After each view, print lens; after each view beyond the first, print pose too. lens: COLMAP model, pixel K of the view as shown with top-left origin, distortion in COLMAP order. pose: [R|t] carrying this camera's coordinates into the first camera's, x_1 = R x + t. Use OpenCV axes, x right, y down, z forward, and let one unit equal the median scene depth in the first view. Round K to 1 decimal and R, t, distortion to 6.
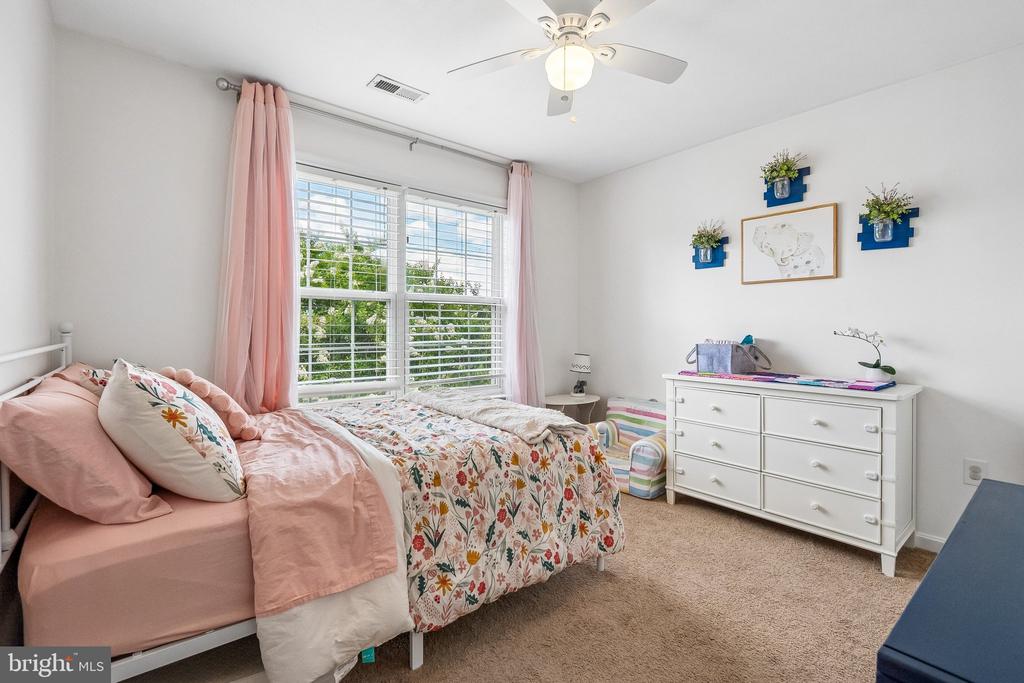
lens RADIAL K [[461.0, 0, 510.7], [0, 461.0, 338.3], [0, 0, 1]] dist [0.007140, -0.004164]
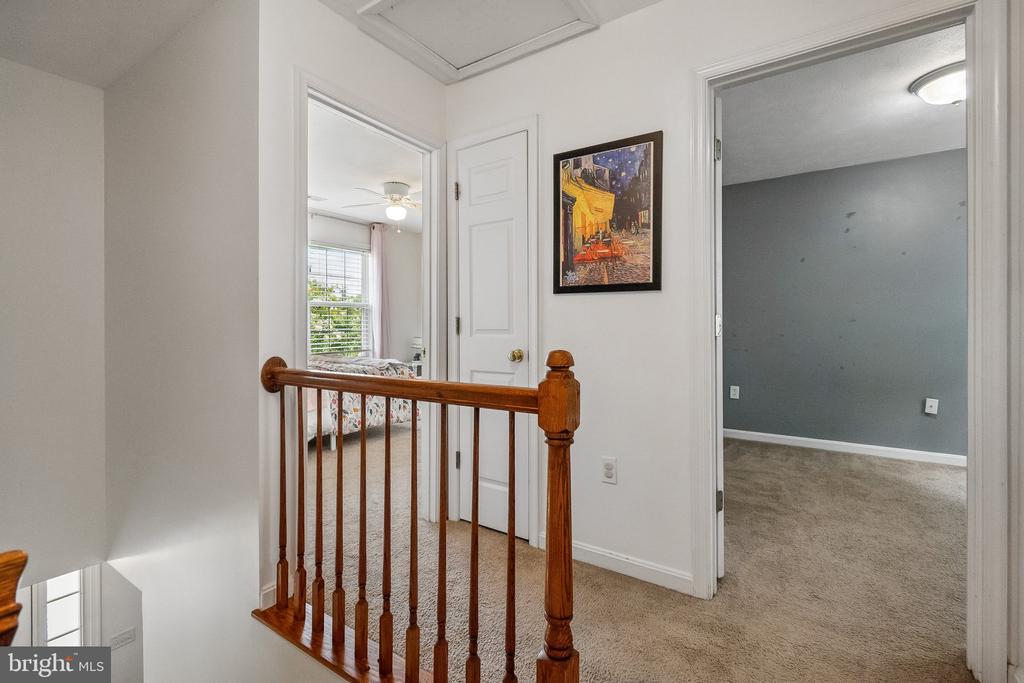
lens RADIAL K [[461.0, 0, 510.7], [0, 461.0, 336.3], [0, 0, 1]] dist [0.007140, -0.004164]
pose [[0.961542, -0.003687, 0.274634, 0.020243], [0.002964, 0.999991, 0.003045, 0.030721], [-0.274643, -0.002114, 0.961544, -0.788130]]
